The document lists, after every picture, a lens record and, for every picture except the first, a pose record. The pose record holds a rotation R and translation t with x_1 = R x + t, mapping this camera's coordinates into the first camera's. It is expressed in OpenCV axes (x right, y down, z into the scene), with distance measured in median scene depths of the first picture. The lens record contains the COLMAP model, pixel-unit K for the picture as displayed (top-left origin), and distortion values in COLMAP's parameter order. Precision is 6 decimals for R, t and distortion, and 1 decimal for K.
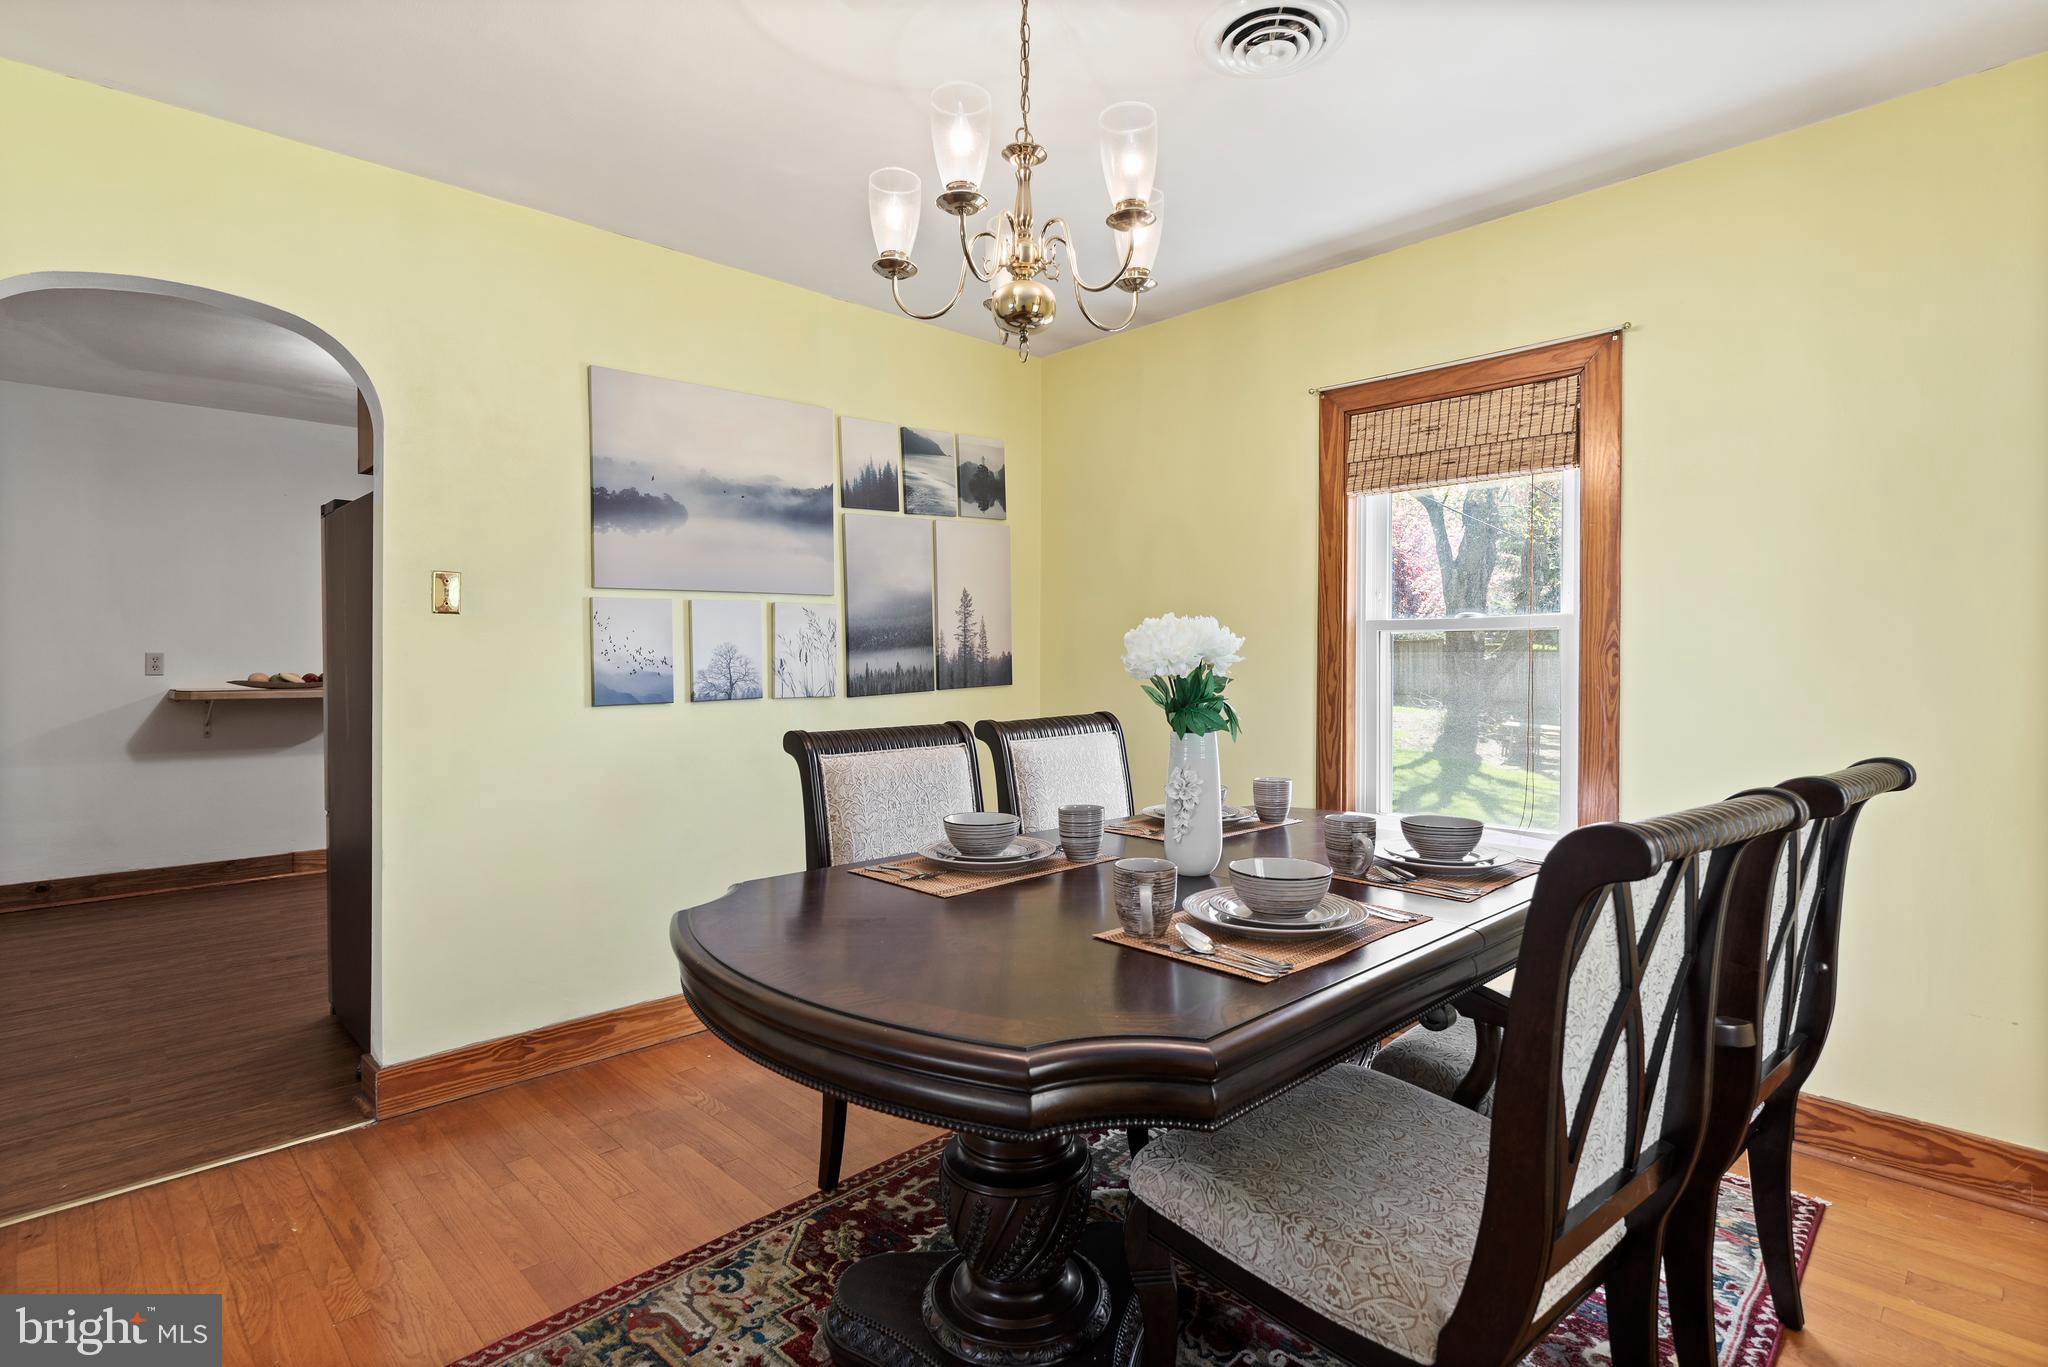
lens RADIAL K [[999.7, 0, 1046.7], [0, 999.7, 673.9], [0, 0, 1]] dist [0.002828, 0.000342]
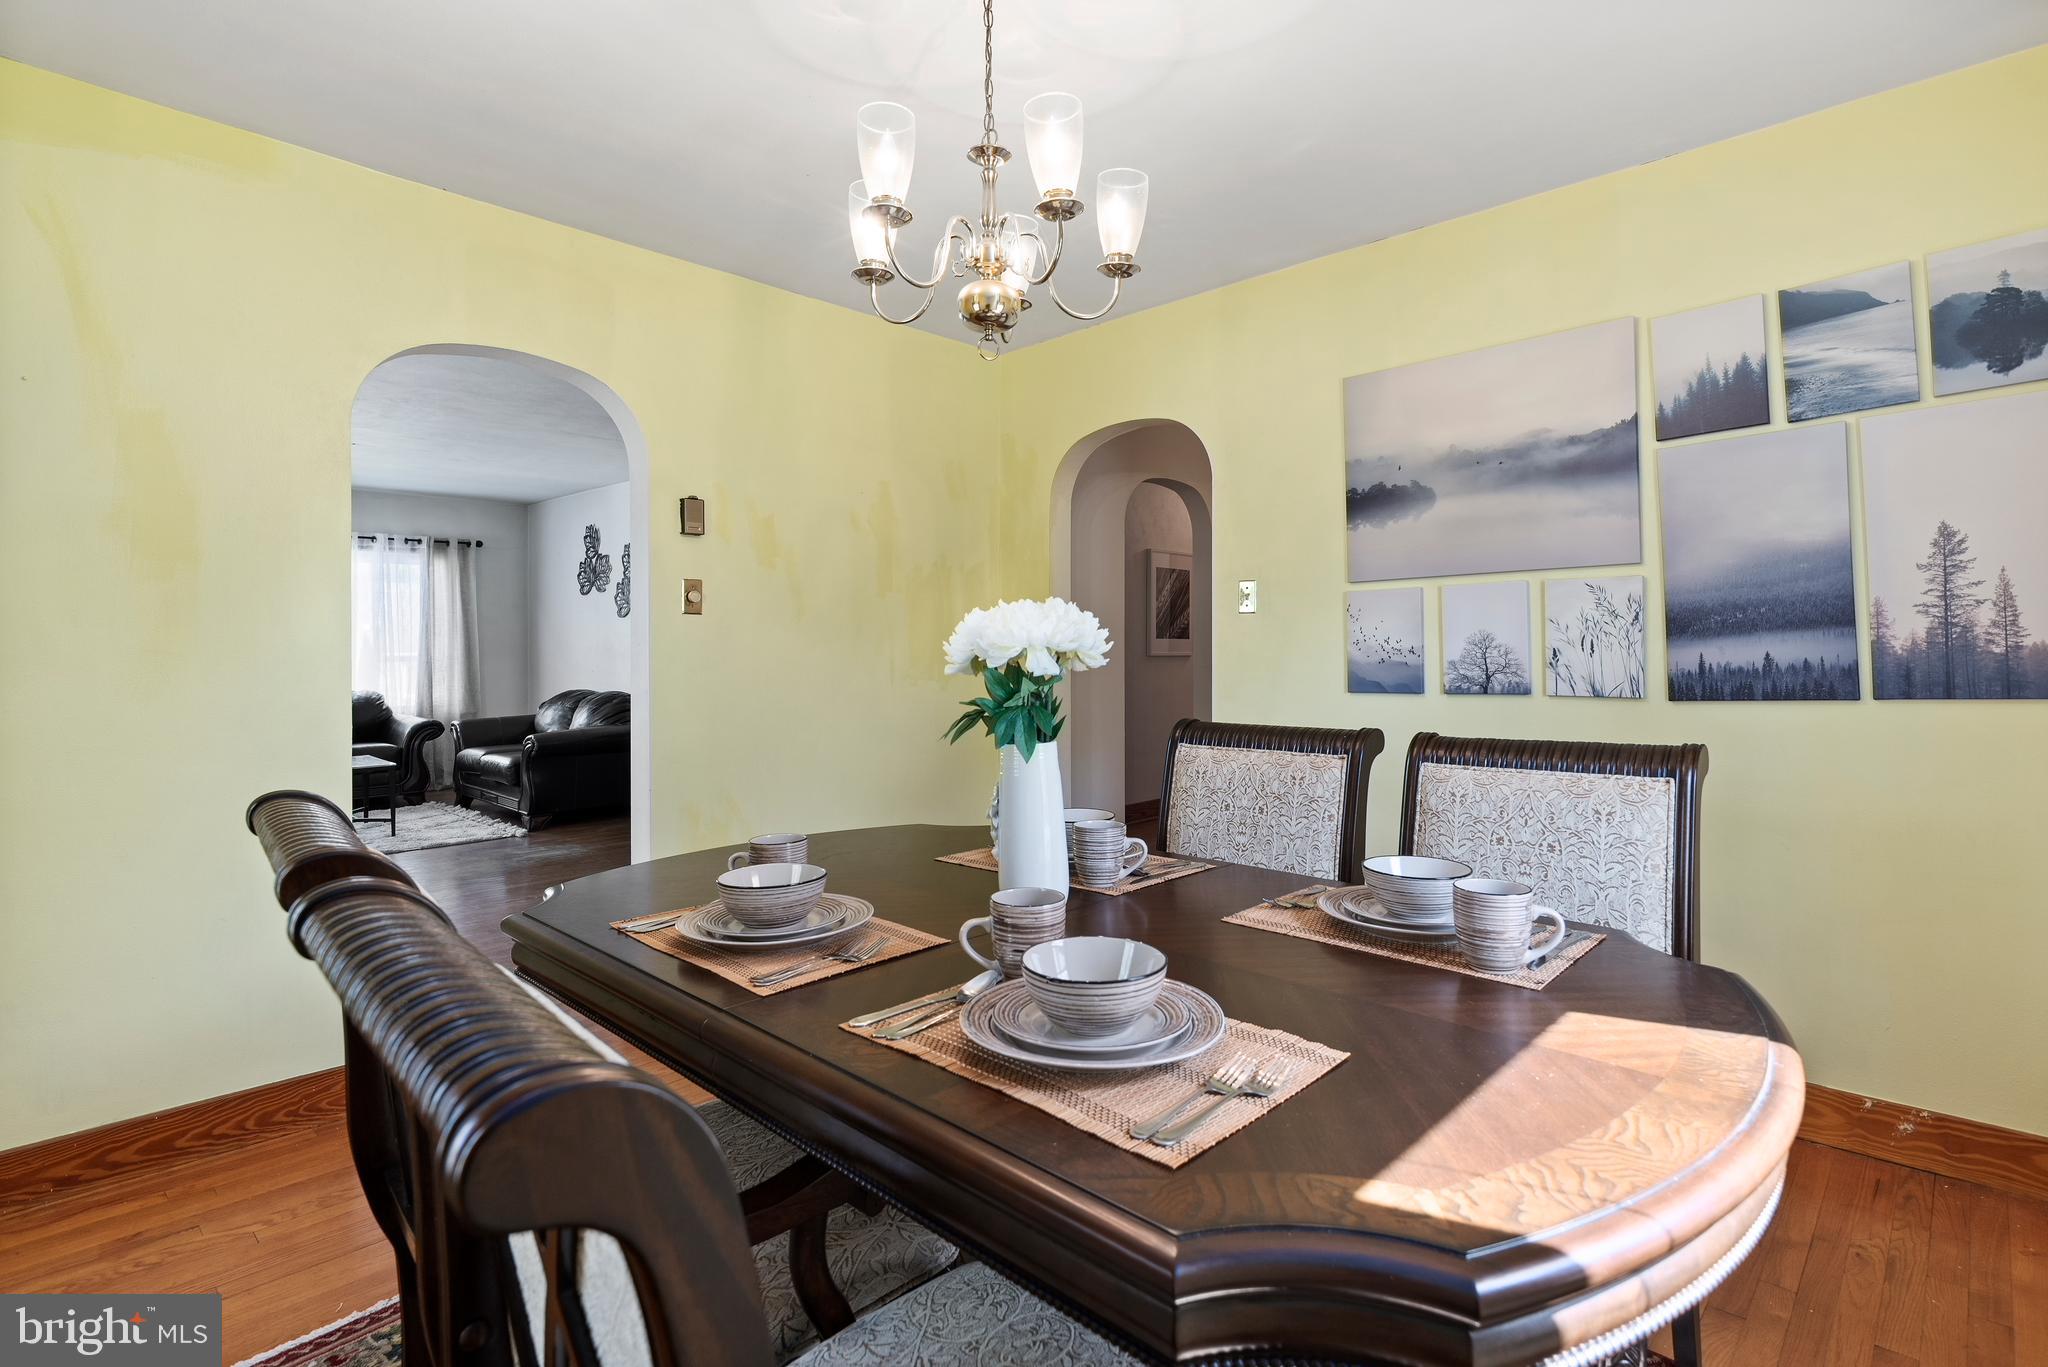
lens RADIAL K [[1001.1, 0, 1038.6], [0, 1001.1, 655.3], [0, 0, 1]] dist [0.002089, 0.000774]
pose [[0.043432, 0.013578, -0.998964, 0.515168], [-0.005681, 0.999895, 0.013343, -0.016734], [0.999040, 0.005095, 0.043504, 0.516042]]
